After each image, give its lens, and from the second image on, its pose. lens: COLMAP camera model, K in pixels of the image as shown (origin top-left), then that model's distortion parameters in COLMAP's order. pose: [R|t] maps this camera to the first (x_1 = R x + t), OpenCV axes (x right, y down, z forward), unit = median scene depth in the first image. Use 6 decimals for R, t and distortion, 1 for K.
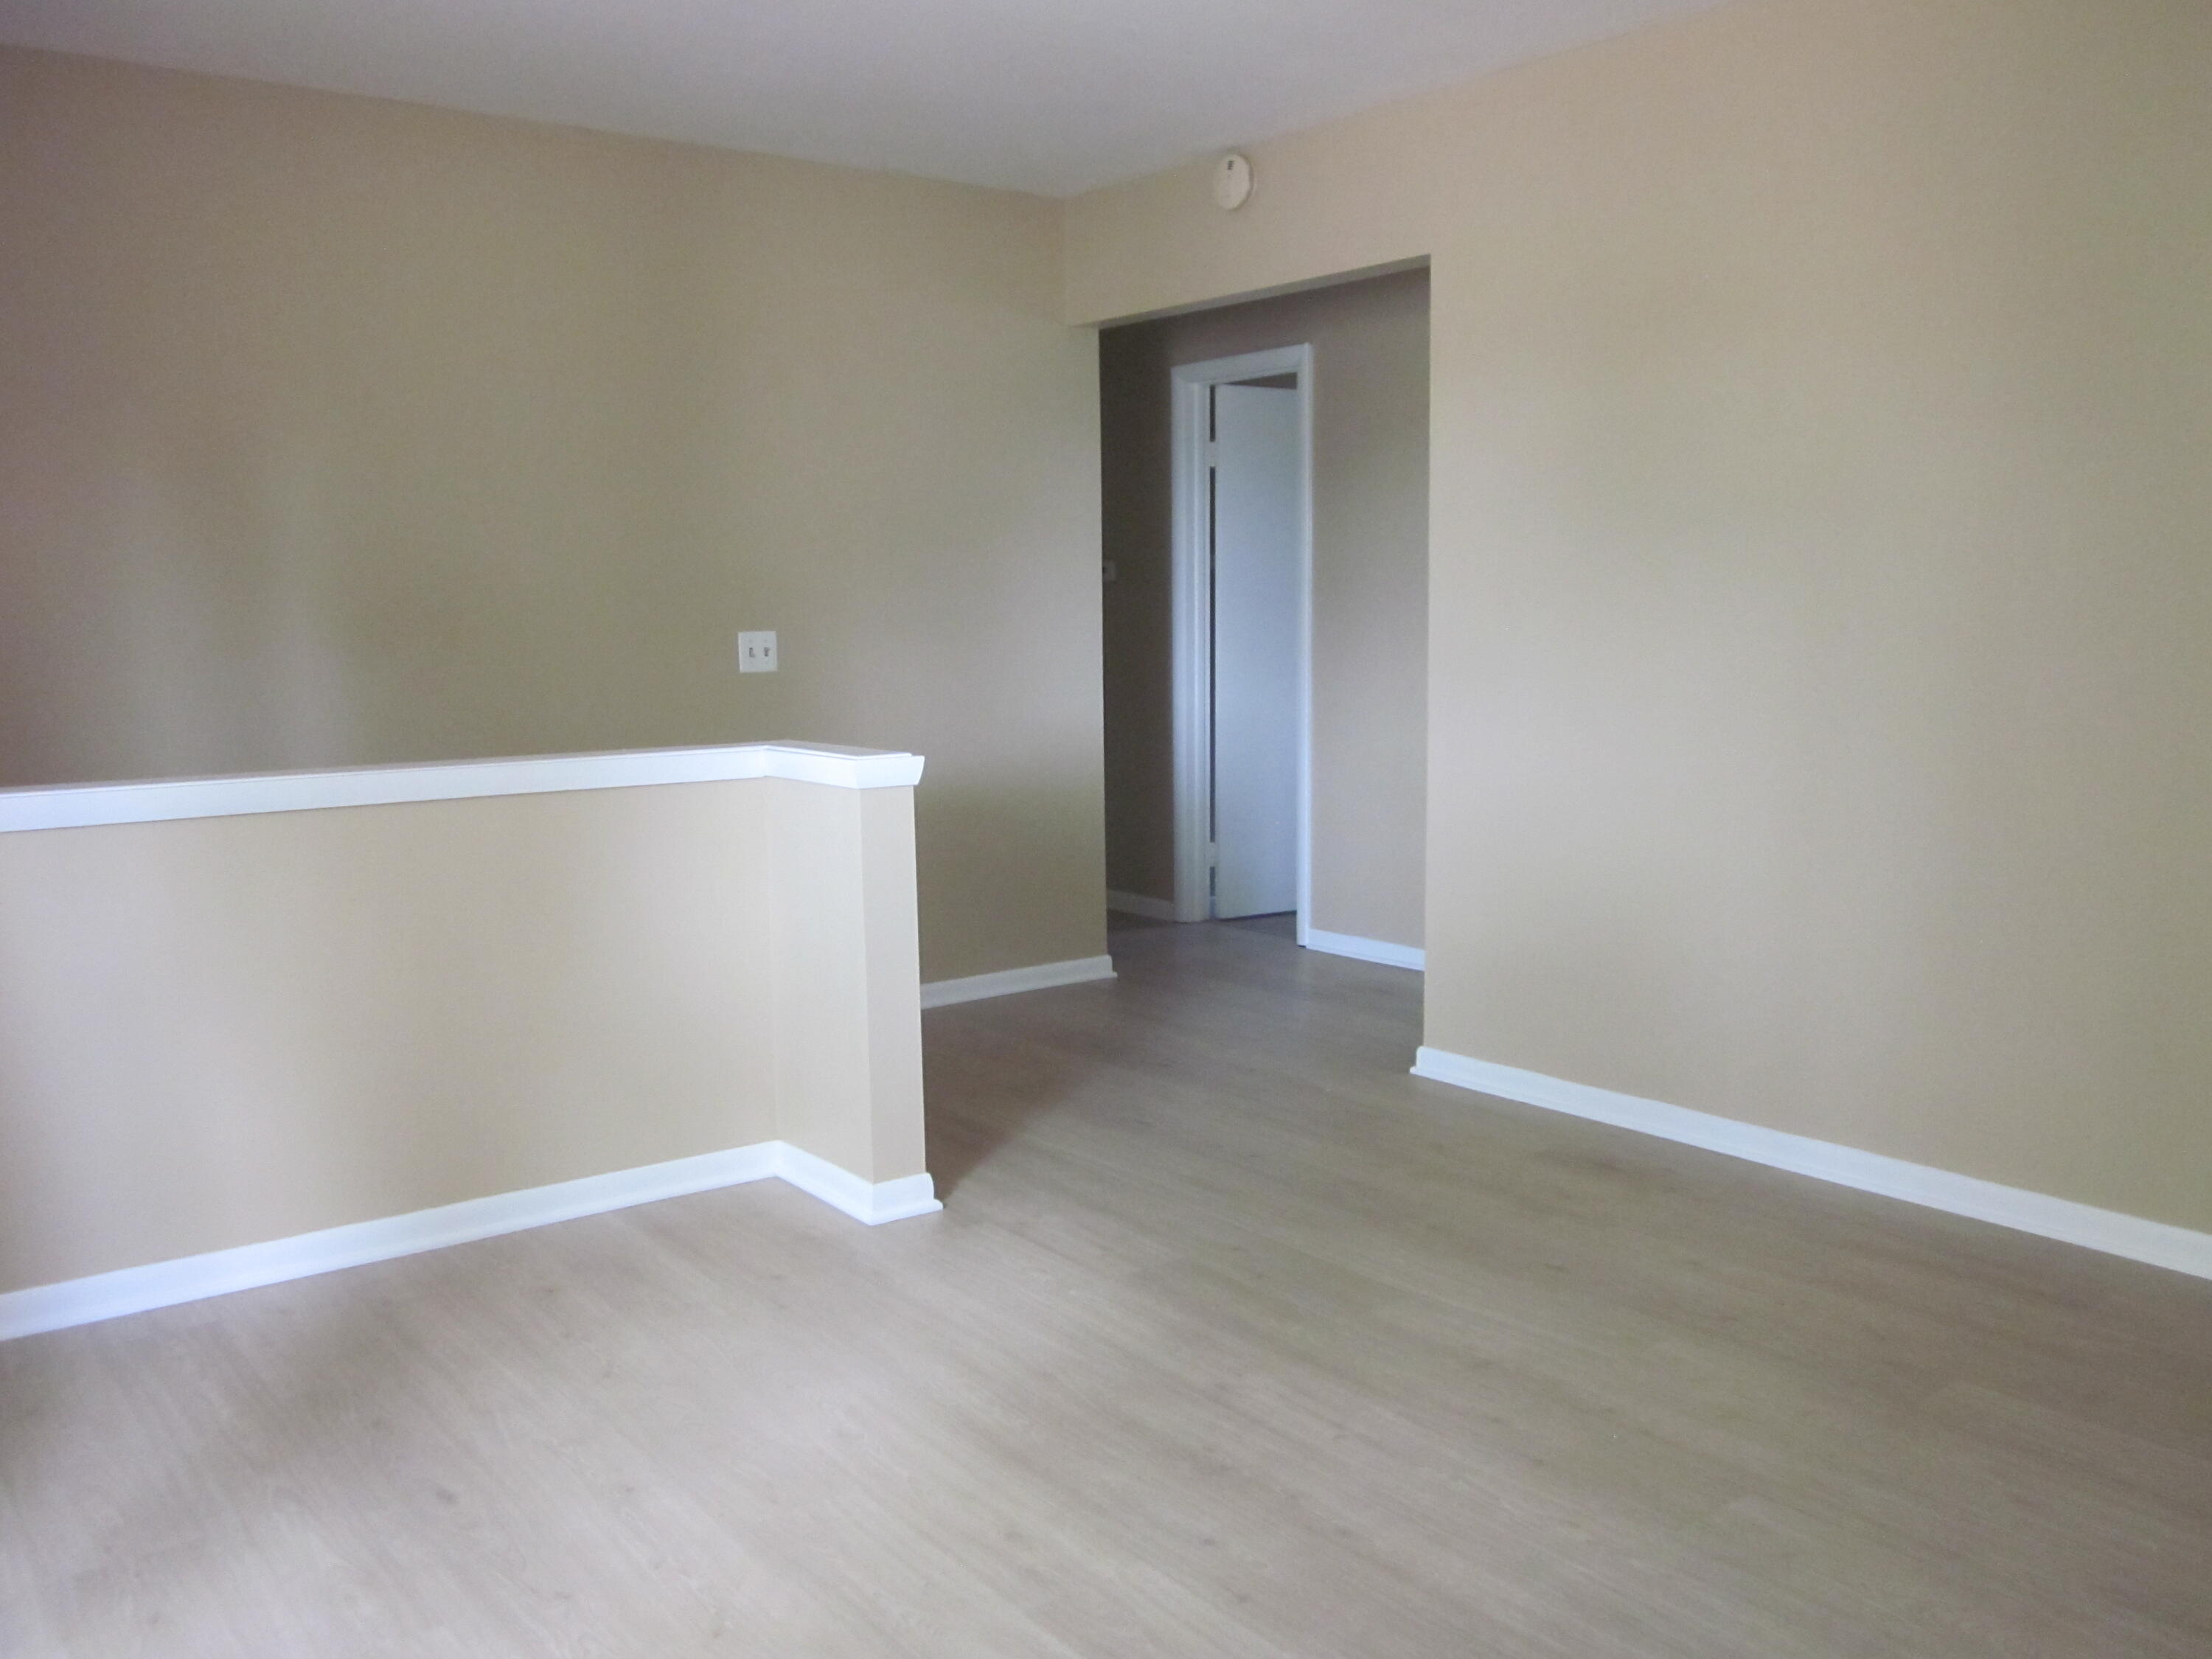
lens RADIAL K [[1840.8, 0, 1106.0], [0, 1840.8, 829.5], [0, 0, 1]] dist [-0.037173, 0.007824]
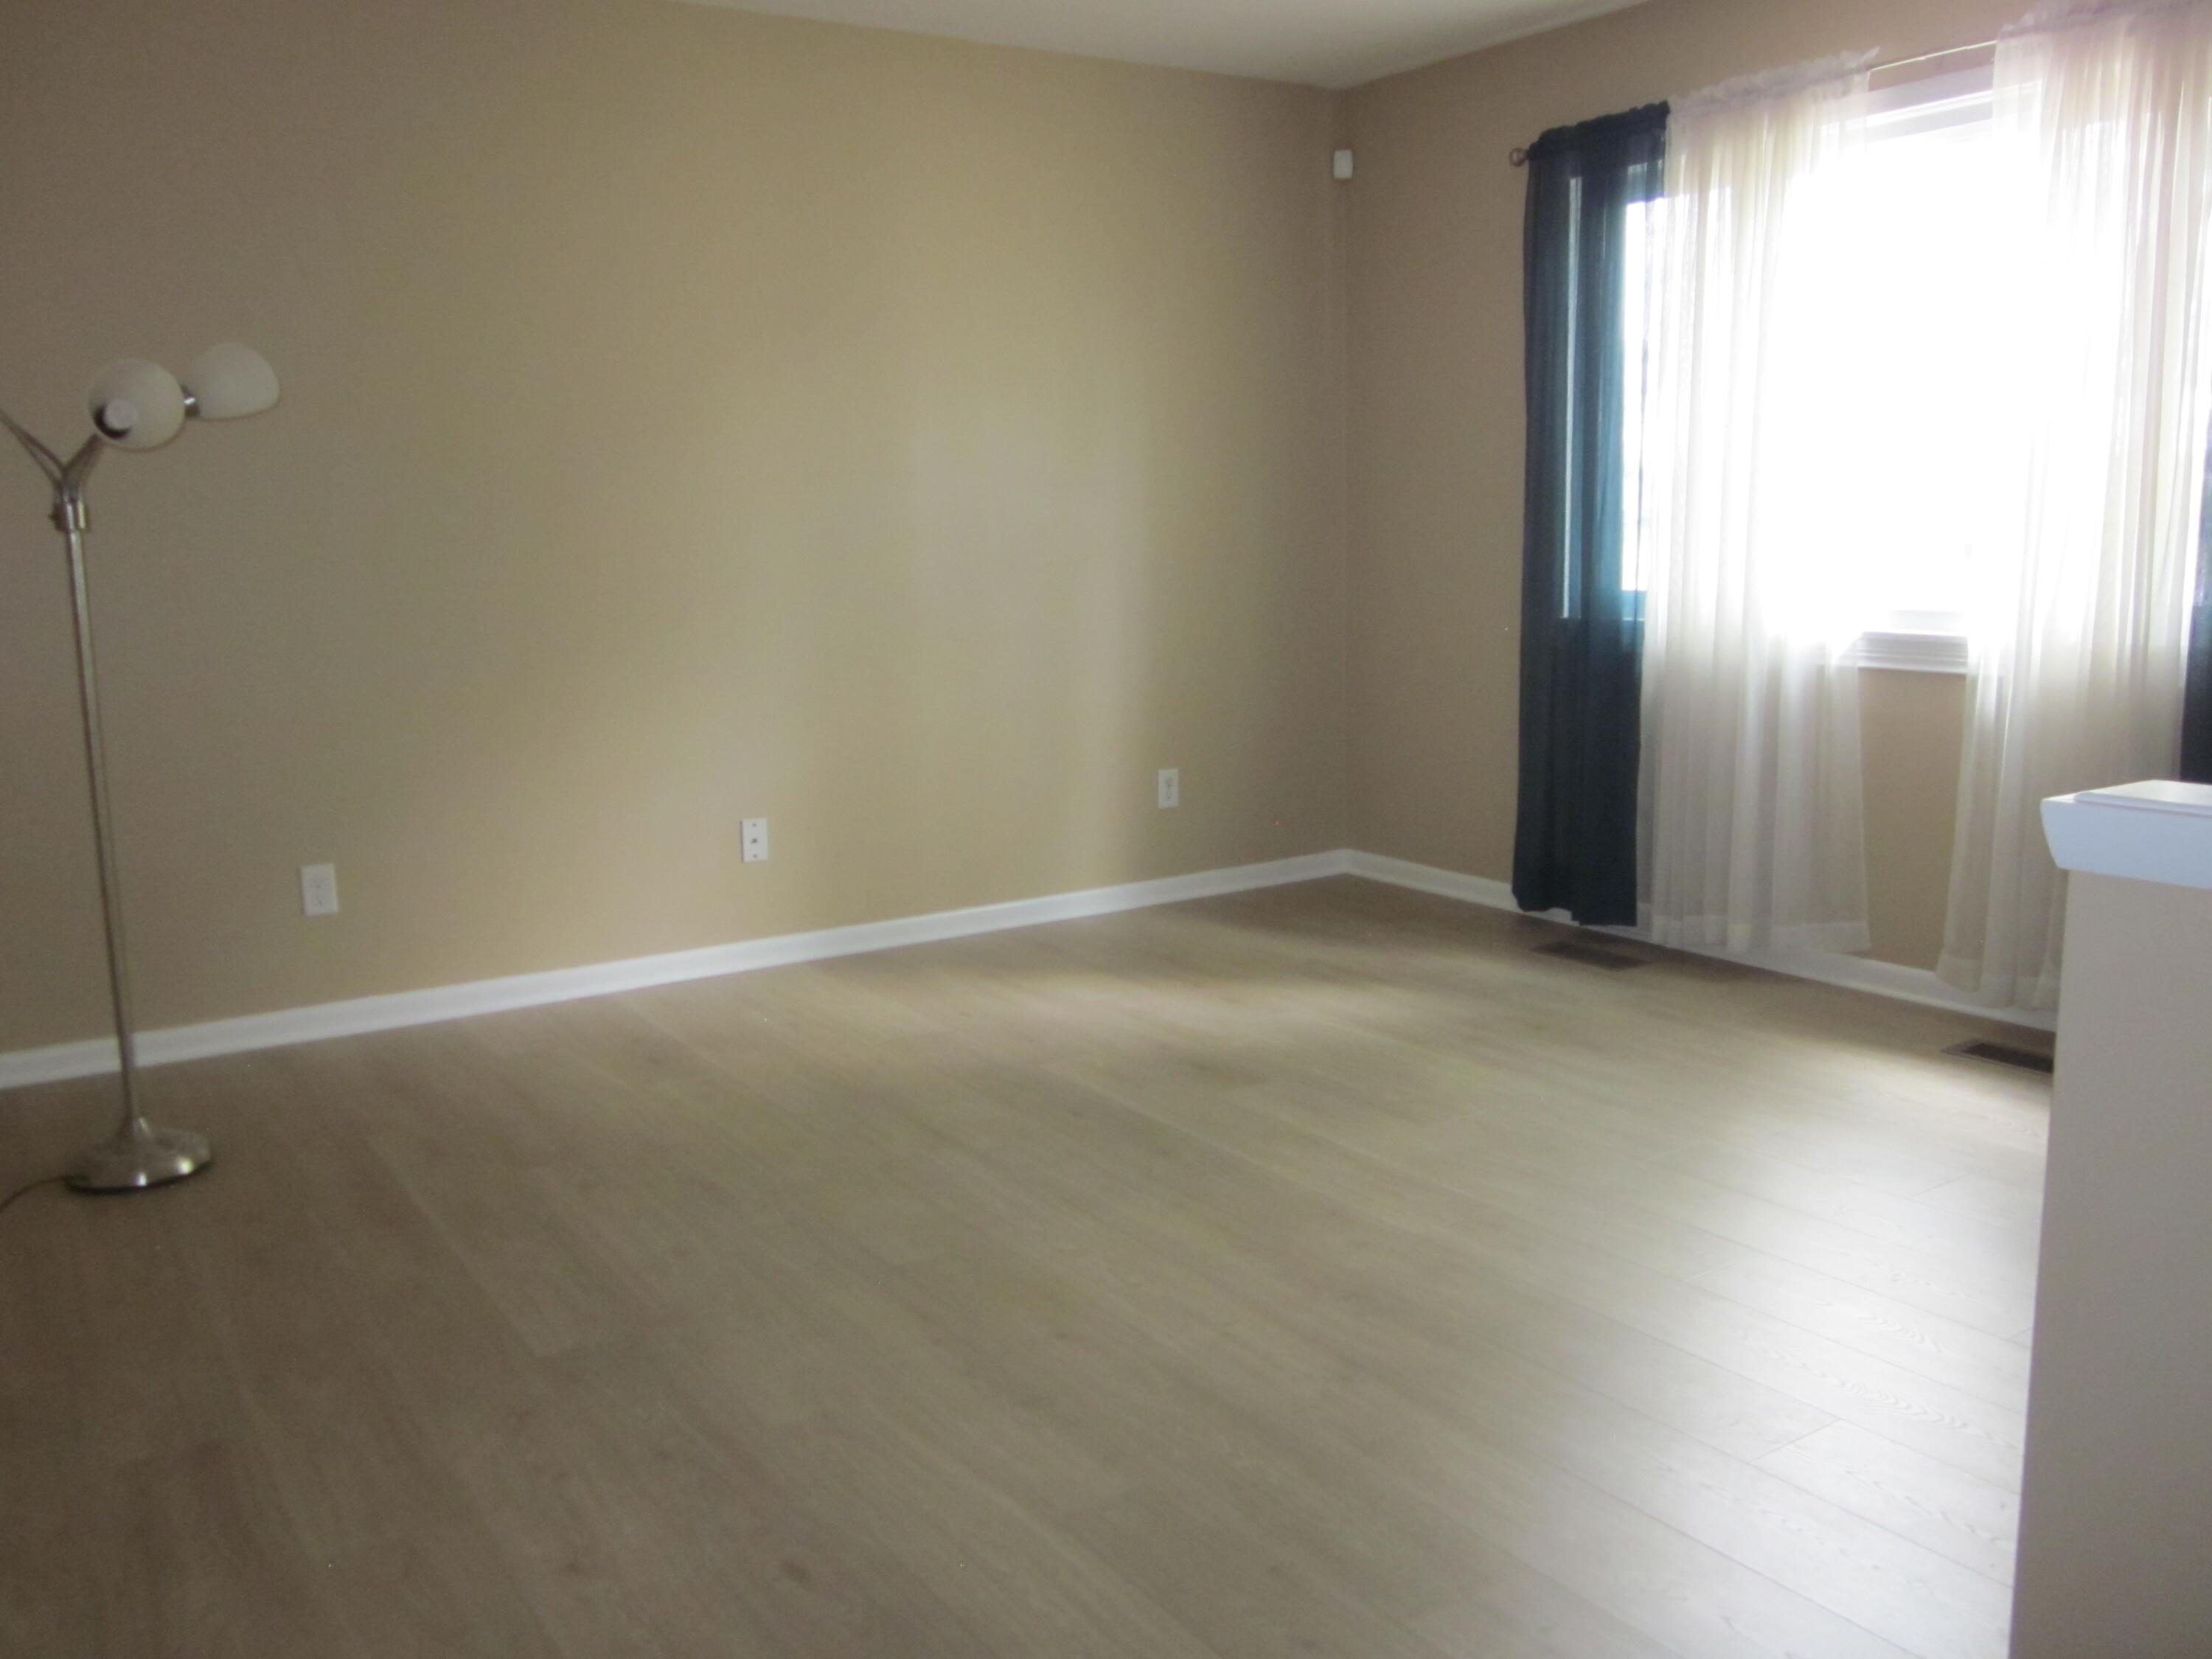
lens RADIAL K [[1840.8, 0, 1106.0], [0, 1840.8, 829.5], [0, 0, 1]] dist [-0.037173, 0.007824]
pose [[-0.996415, 0.008475, 0.084176, 0.103485], [0.032496, 0.956987, 0.288306, -0.210790], [-0.078112, 0.290008, -0.953831, 1.804944]]
